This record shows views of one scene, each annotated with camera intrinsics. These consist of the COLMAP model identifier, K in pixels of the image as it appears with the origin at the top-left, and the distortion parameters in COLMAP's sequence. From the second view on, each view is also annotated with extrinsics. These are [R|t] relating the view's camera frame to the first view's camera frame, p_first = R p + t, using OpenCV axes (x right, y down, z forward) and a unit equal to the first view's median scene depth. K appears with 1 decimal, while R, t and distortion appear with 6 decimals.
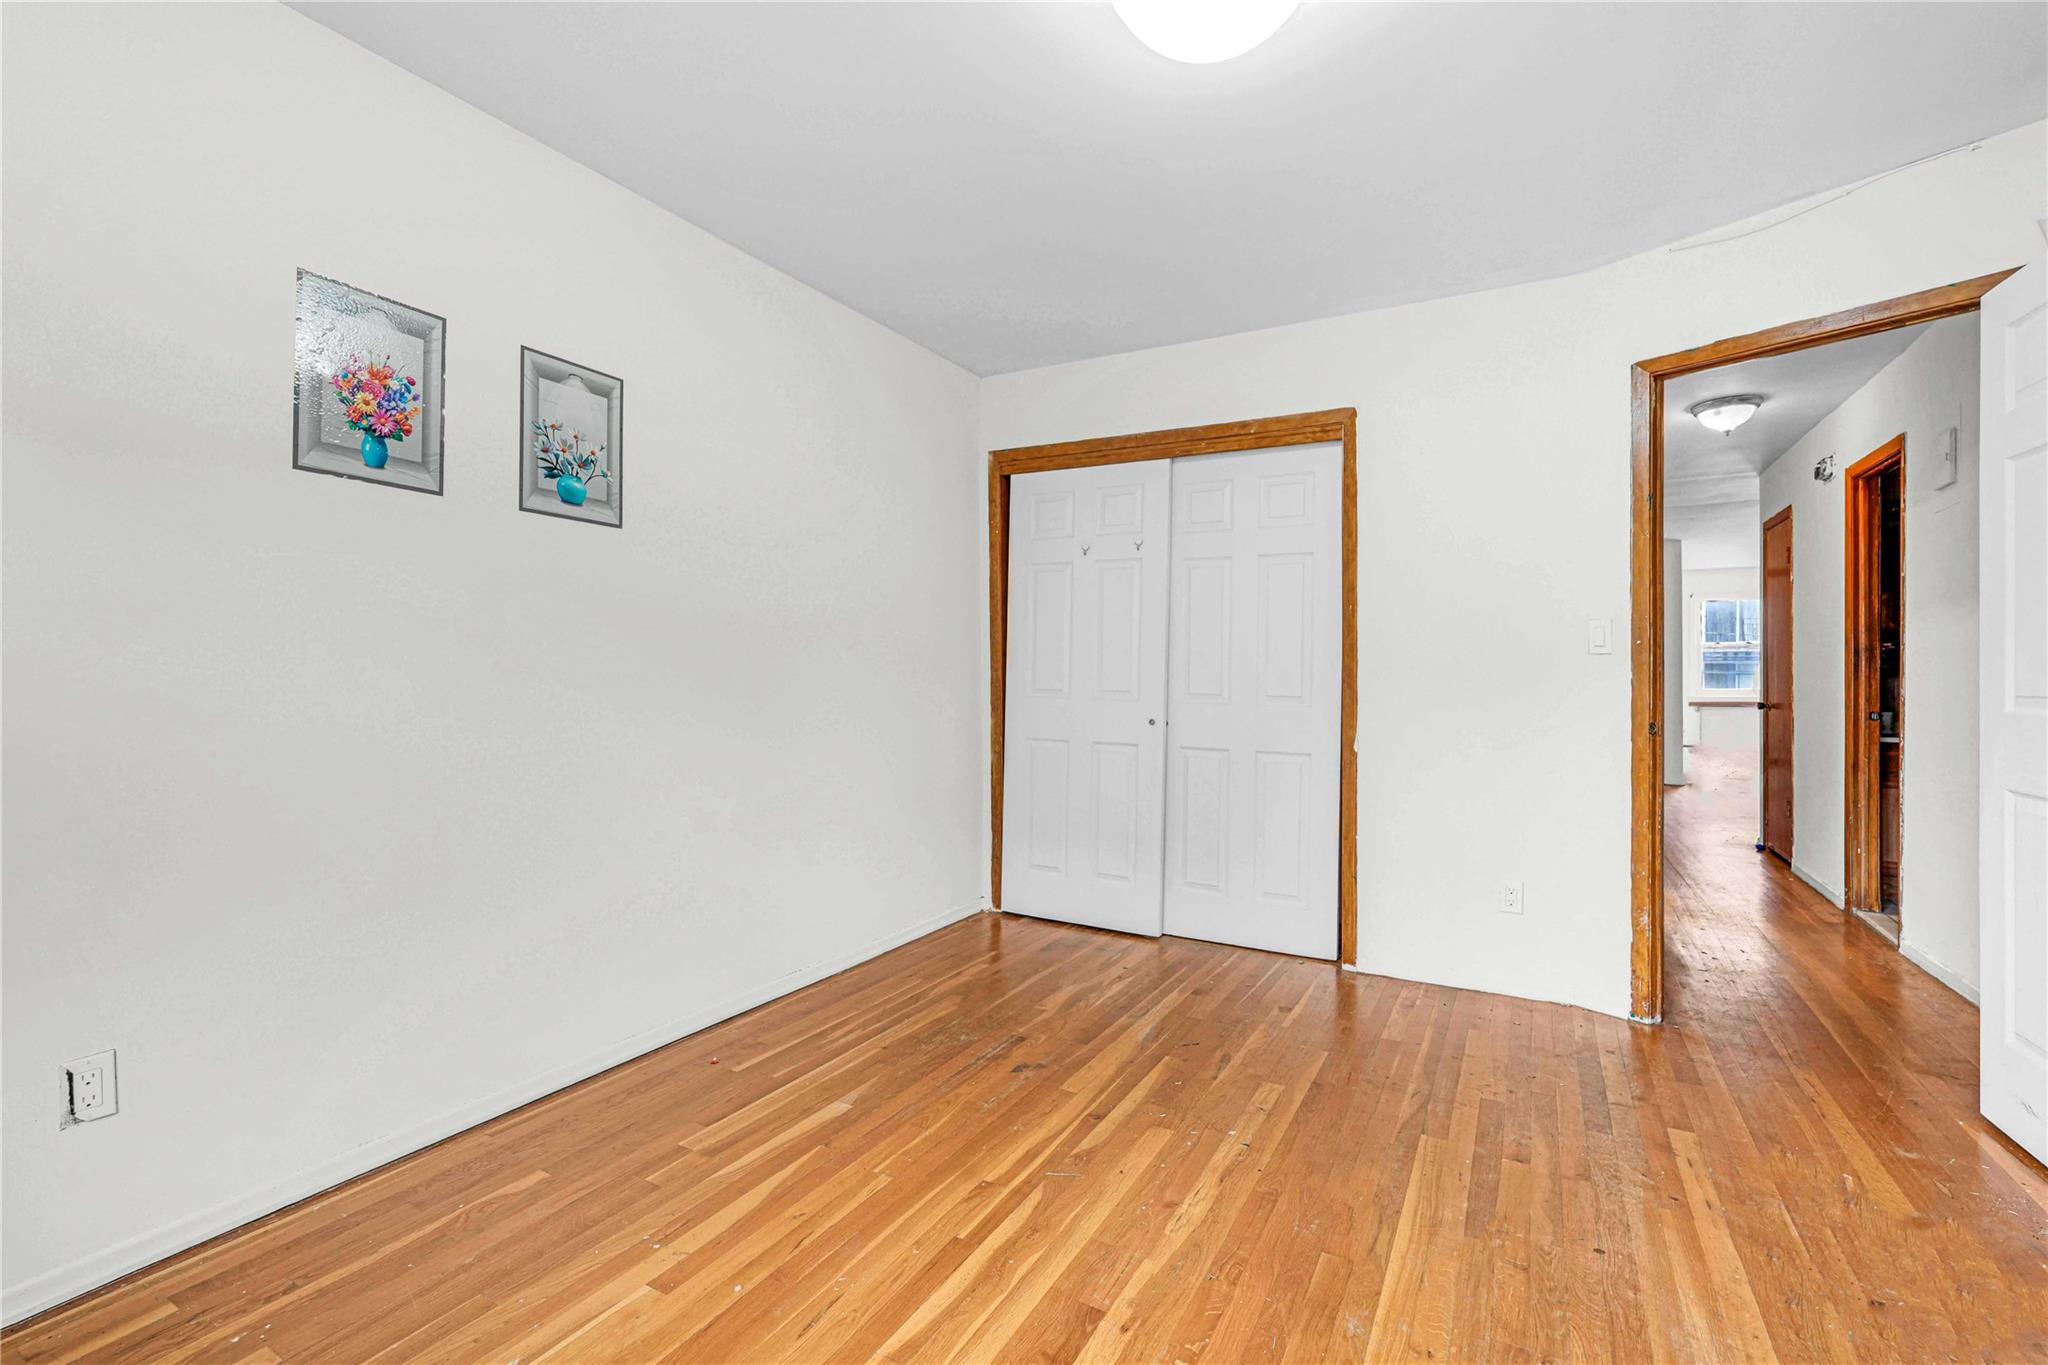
lens RADIAL K [[897.3, 0, 1040.4], [0, 897.3, 675.9], [0, 0, 1]] dist [-0.016905, 0.005968]
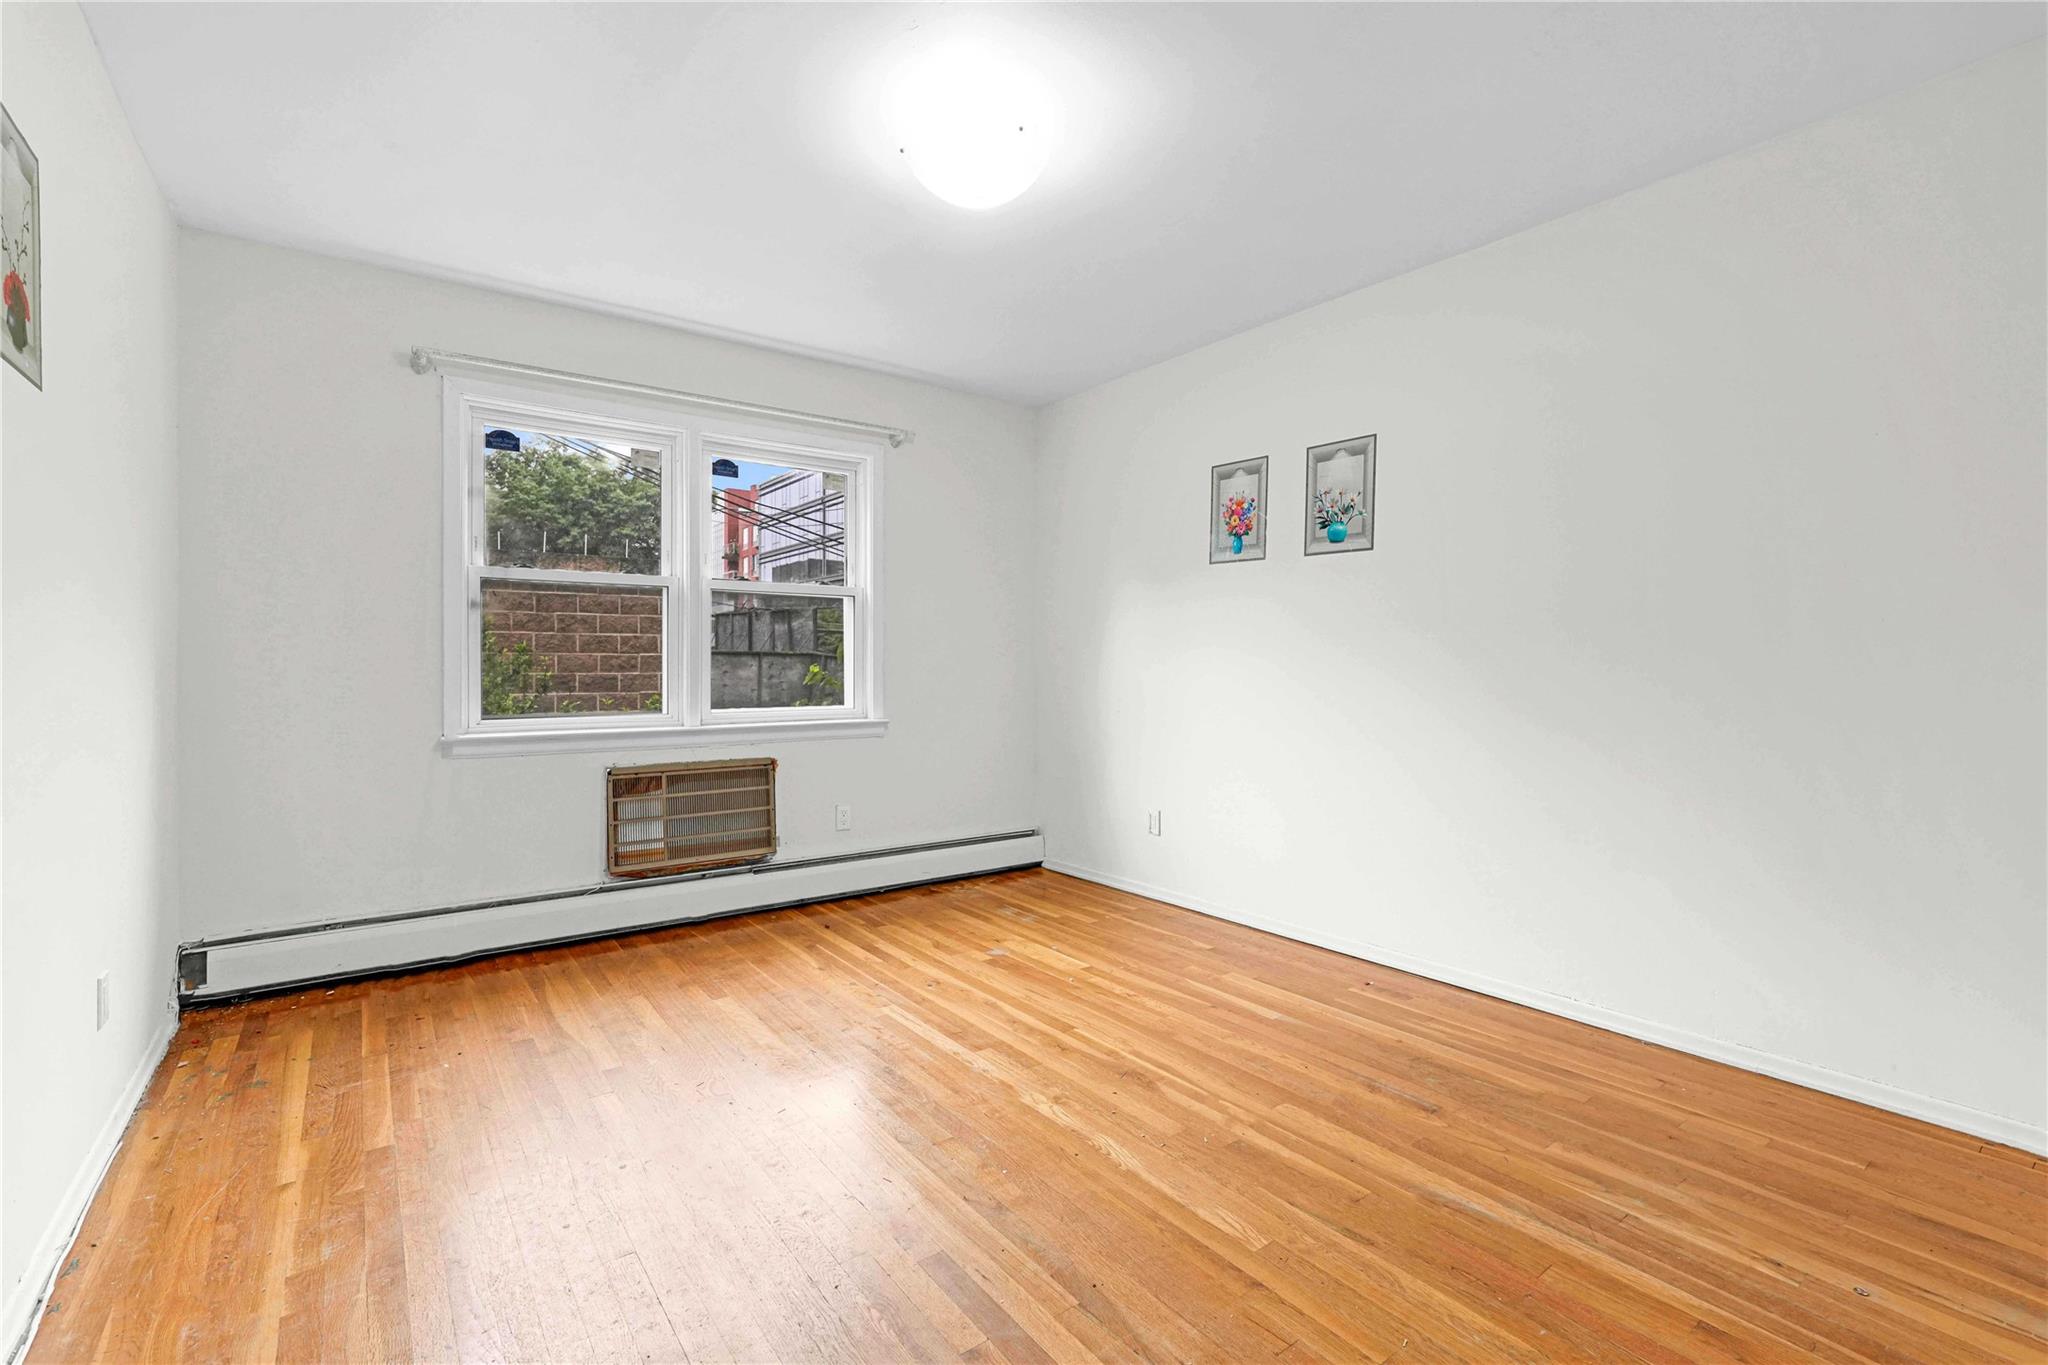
lens RADIAL K [[897.3, 0, 1001.1], [0, 897.3, 677.4], [0, 0, 1]] dist [-0.016905, 0.005968]
pose [[-0.420273, 0.012313, -0.907314, 0.999045], [-0.001603, 0.999896, 0.014312, 0.002068], [0.907396, 0.007469, -0.420210, 1.128559]]
